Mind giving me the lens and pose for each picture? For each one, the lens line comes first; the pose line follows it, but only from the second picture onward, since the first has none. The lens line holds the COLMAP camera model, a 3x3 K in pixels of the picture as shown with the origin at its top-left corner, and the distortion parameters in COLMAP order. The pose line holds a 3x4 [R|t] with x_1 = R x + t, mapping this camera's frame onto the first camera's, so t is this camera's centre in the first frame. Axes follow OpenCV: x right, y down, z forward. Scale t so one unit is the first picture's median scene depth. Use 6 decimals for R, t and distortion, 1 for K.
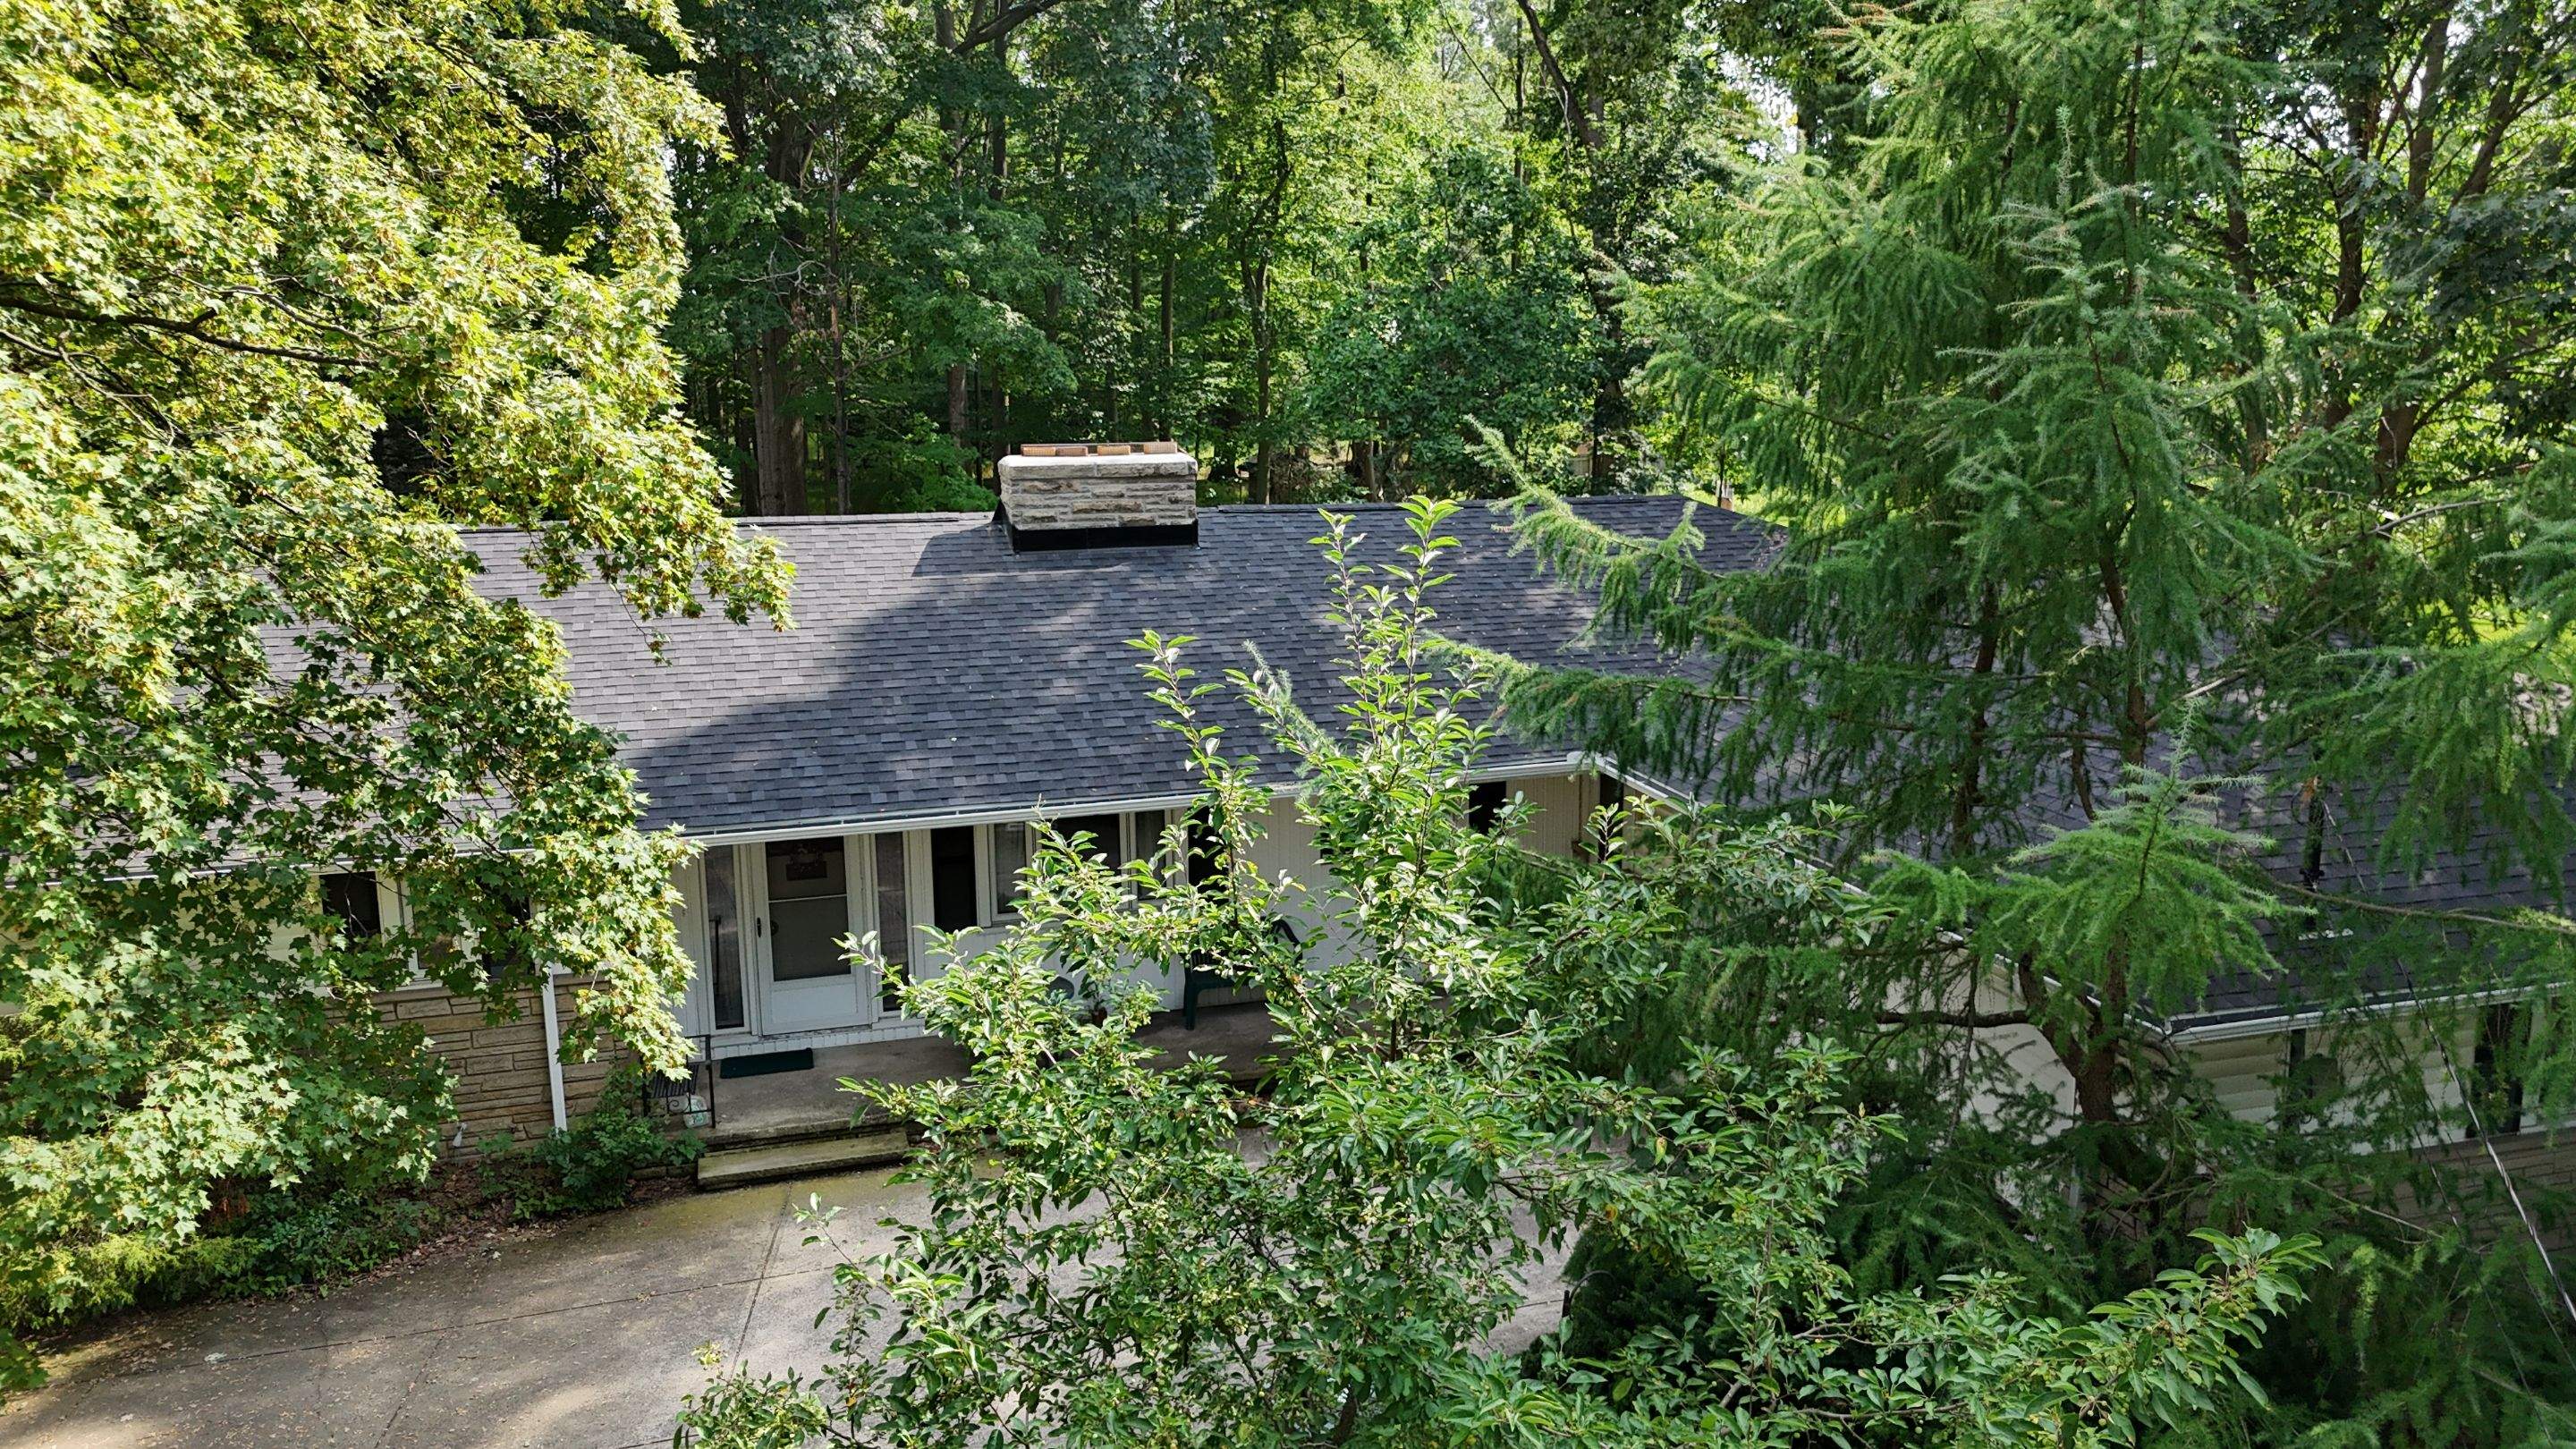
lens RADIAL K [[1842.8, 0, 1343.2], [0, 1842.8, 703.3], [0, 0, 1]] dist [0.074499, 0.001398]
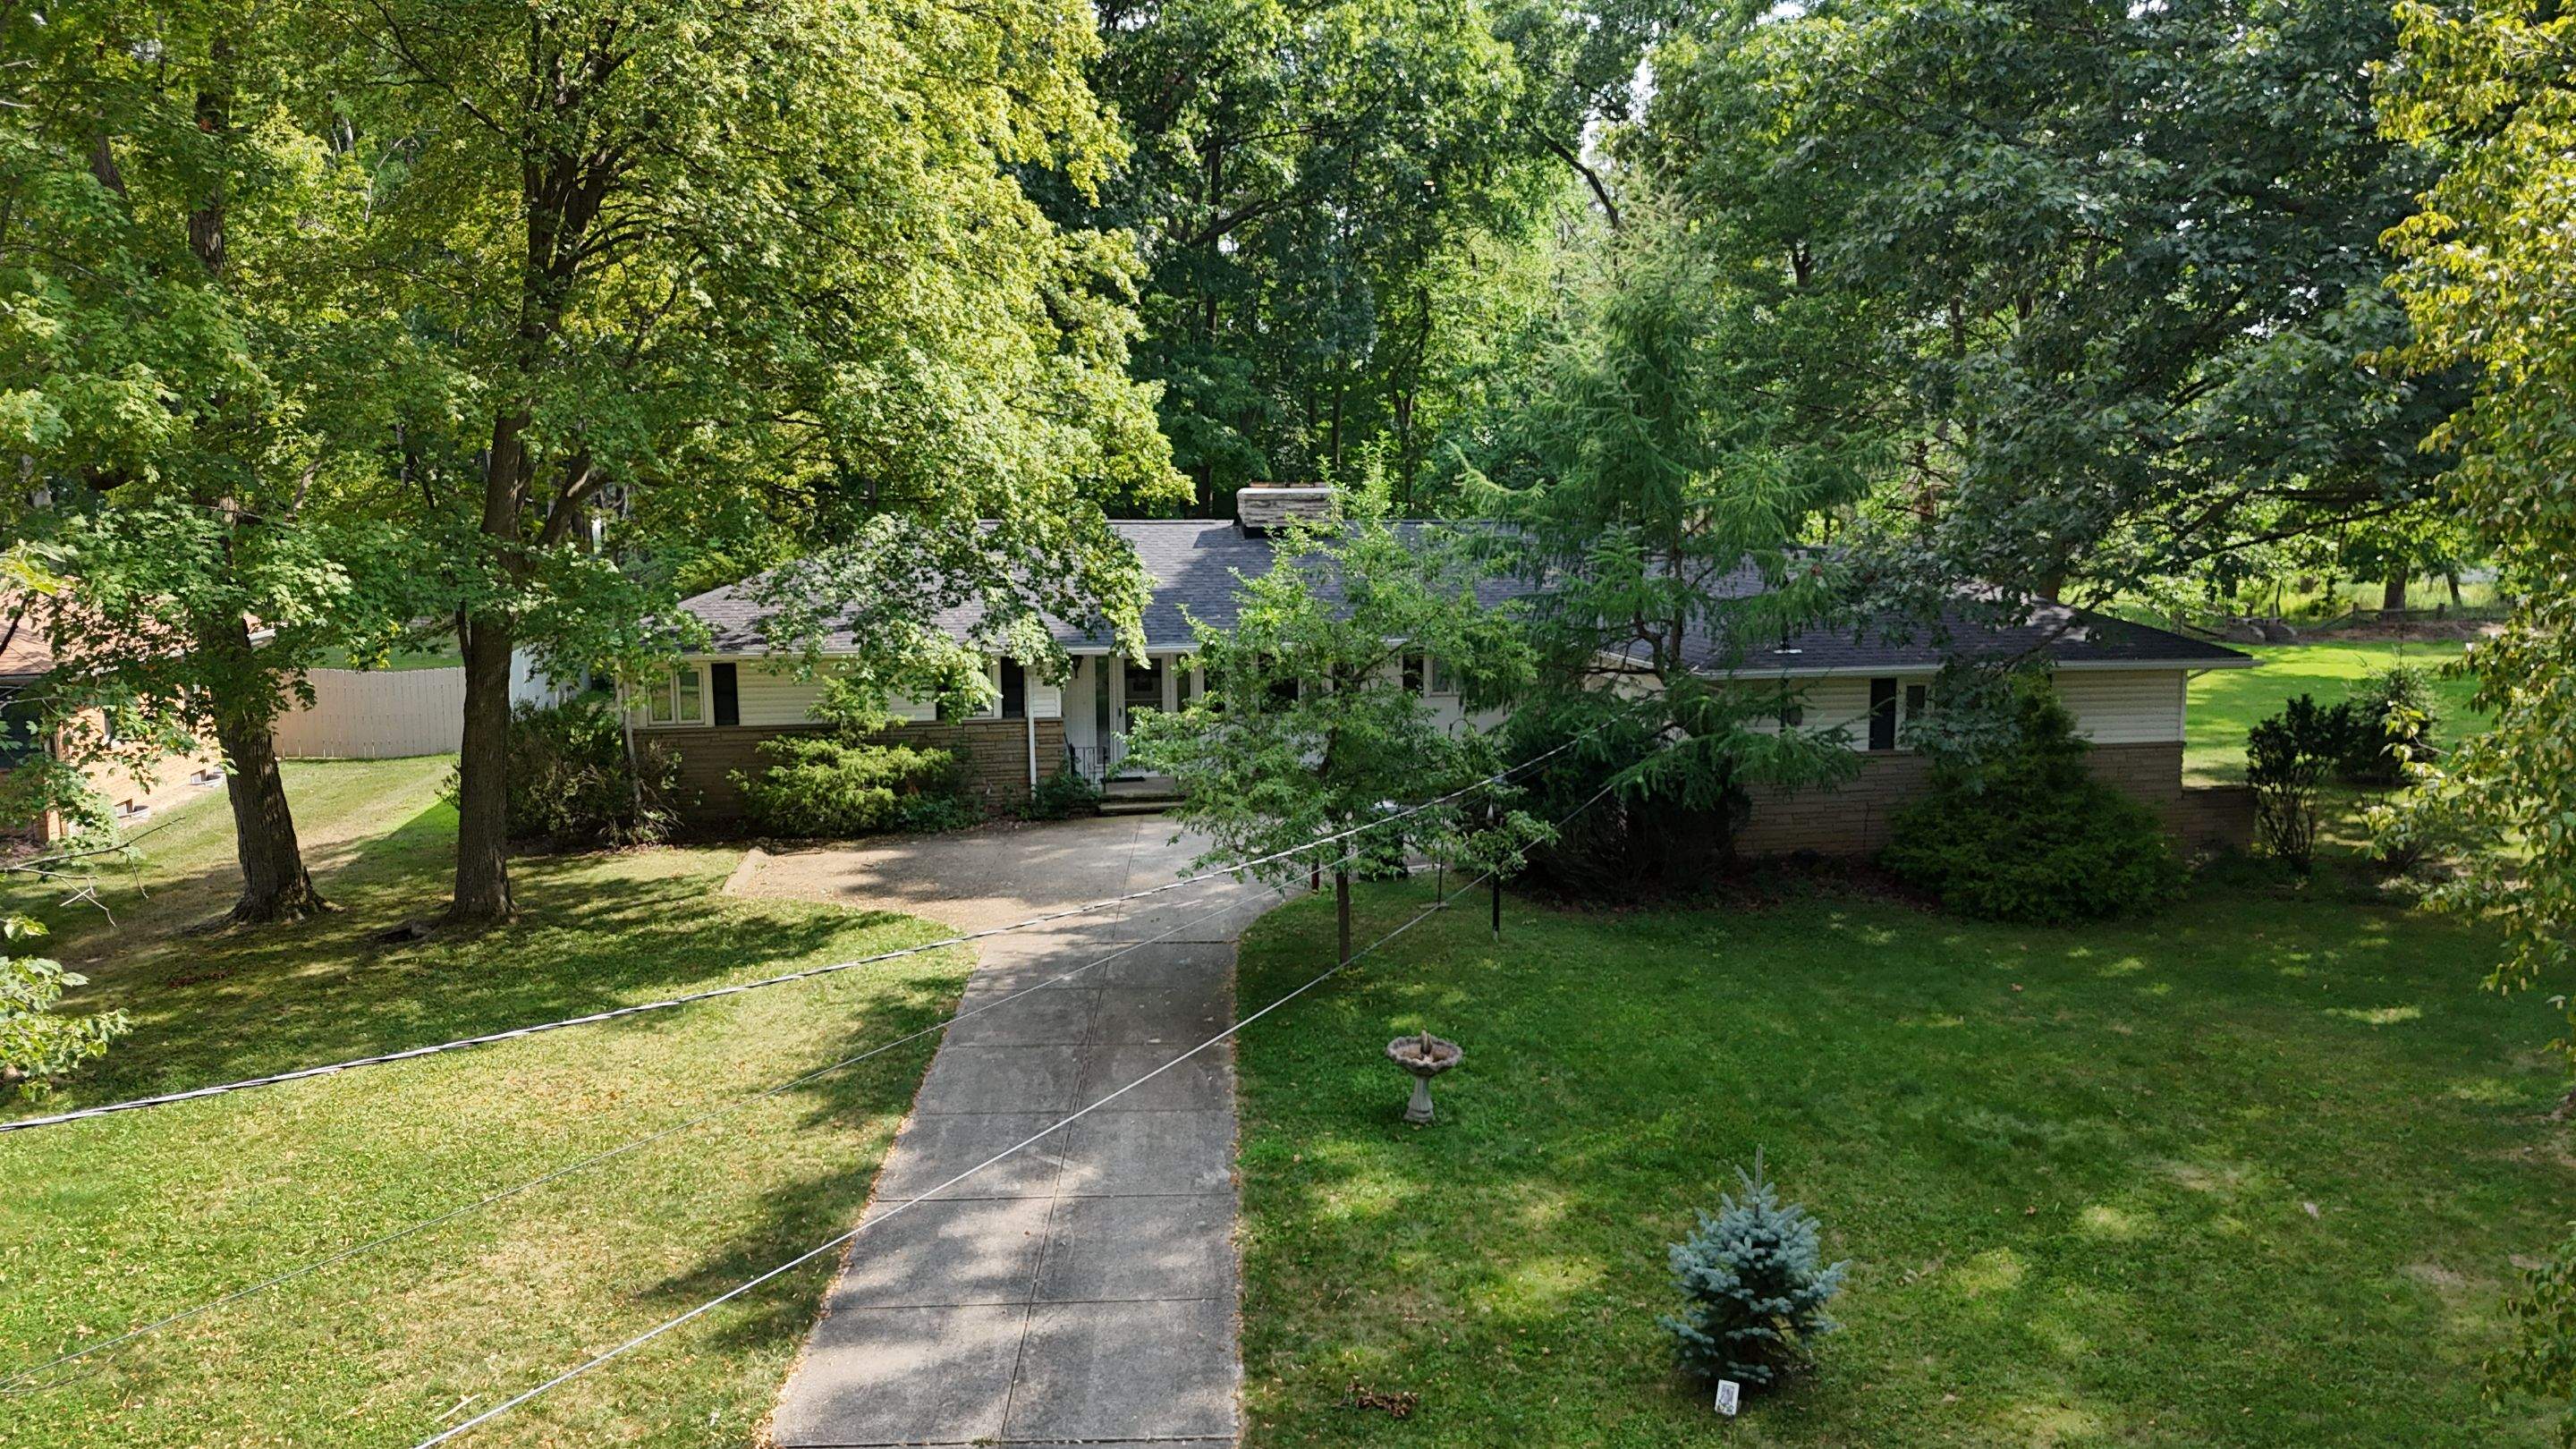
lens RADIAL K [[2074.8, 0, 1279.1], [0, 2074.8, 717.7], [0, 0, 1]] dist [0.081614, -0.000391]
pose [[0.992314, 0.015071, -0.122821, 0.130169], [-0.025265, 0.996322, -0.081874, 0.299798], [0.121136, 0.084347, 0.989046, -1.174812]]
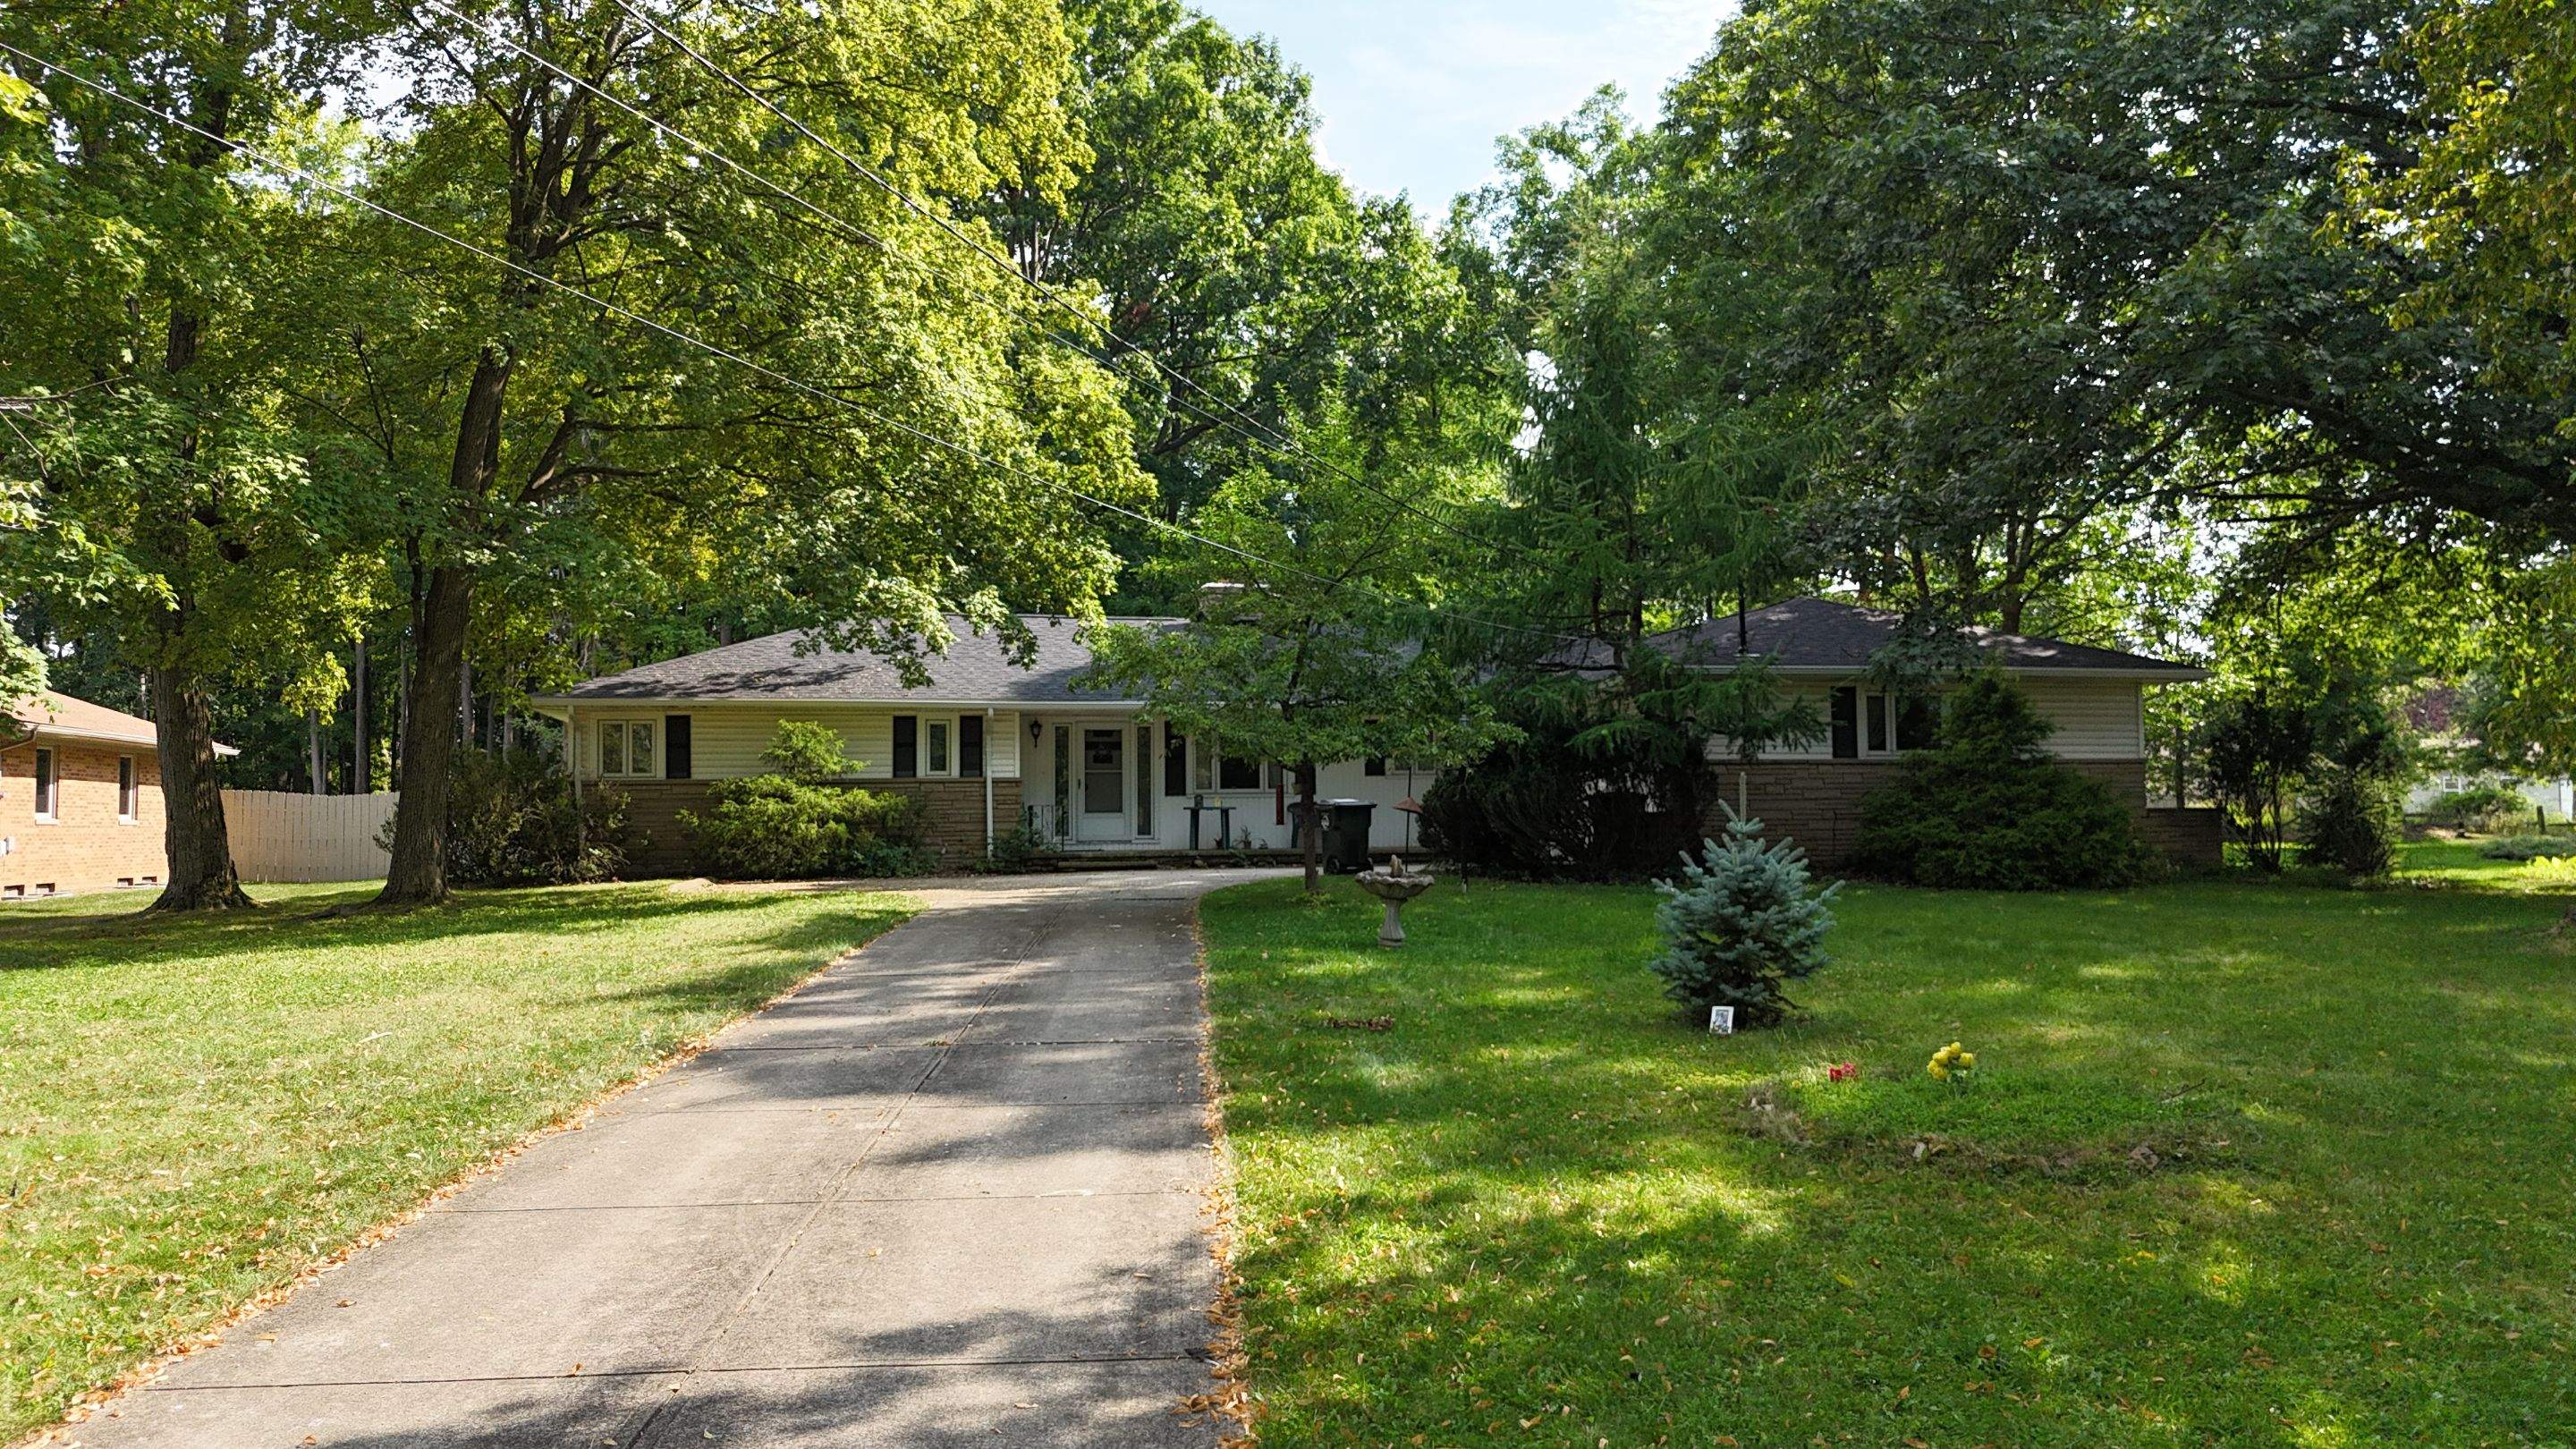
lens RADIAL K [[2074.8, 0, 1279.1], [0, 2074.8, 717.7], [0, 0, 1]] dist [0.081614, -0.000391]
pose [[0.994808, -0.011503, -0.101122, 0.122291], [-0.016926, 0.961056, -0.275836, 0.647764], [0.100357, 0.276116, 0.955871, -1.098900]]
